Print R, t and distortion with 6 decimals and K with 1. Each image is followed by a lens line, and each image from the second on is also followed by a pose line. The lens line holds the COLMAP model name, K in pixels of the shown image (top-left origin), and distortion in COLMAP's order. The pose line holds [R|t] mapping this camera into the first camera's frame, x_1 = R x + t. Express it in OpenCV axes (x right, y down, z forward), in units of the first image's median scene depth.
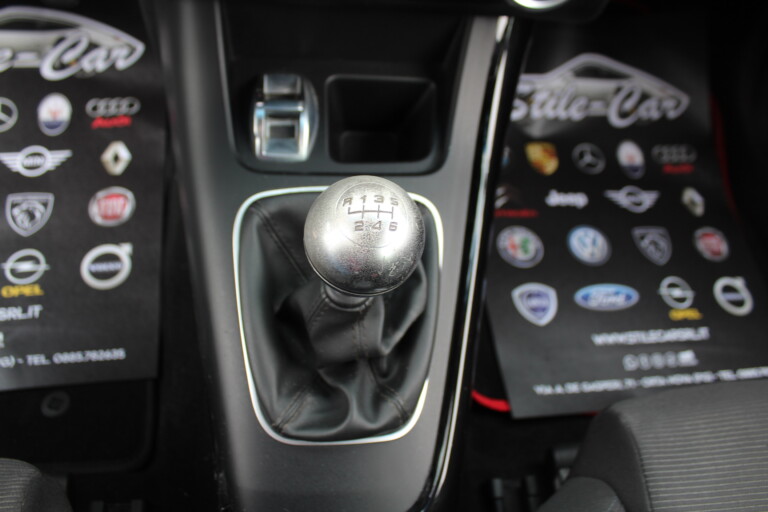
lens RADIAL K [[620.4, 0, 384.0], [0, 620.4, 256.0], [0, 0, 1]] dist [-0.153366, 0.107390]
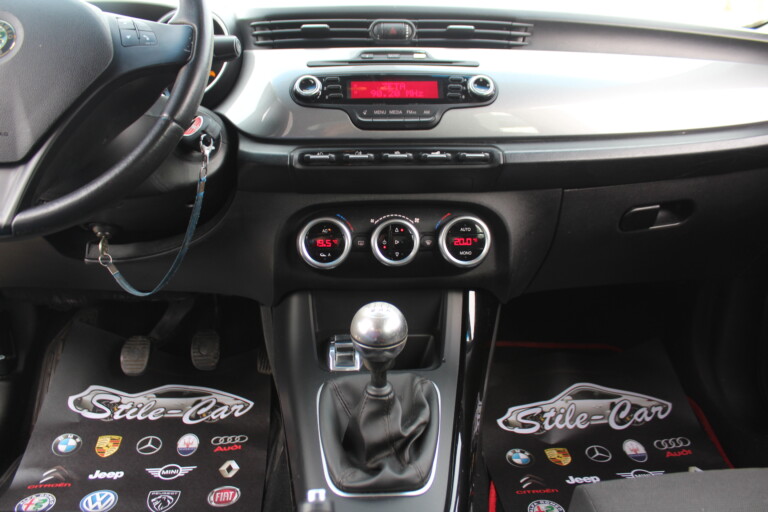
lens RADIAL K [[620.4, 0, 384.0], [0, 620.4, 256.0], [0, 0, 1]] dist [-0.153366, 0.107390]
pose [[0.988394, -0.130376, -0.077973, 0.063241], [0.039494, 0.716154, -0.696824, 0.435806], [0.146690, 0.685657, 0.712992, -0.233181]]
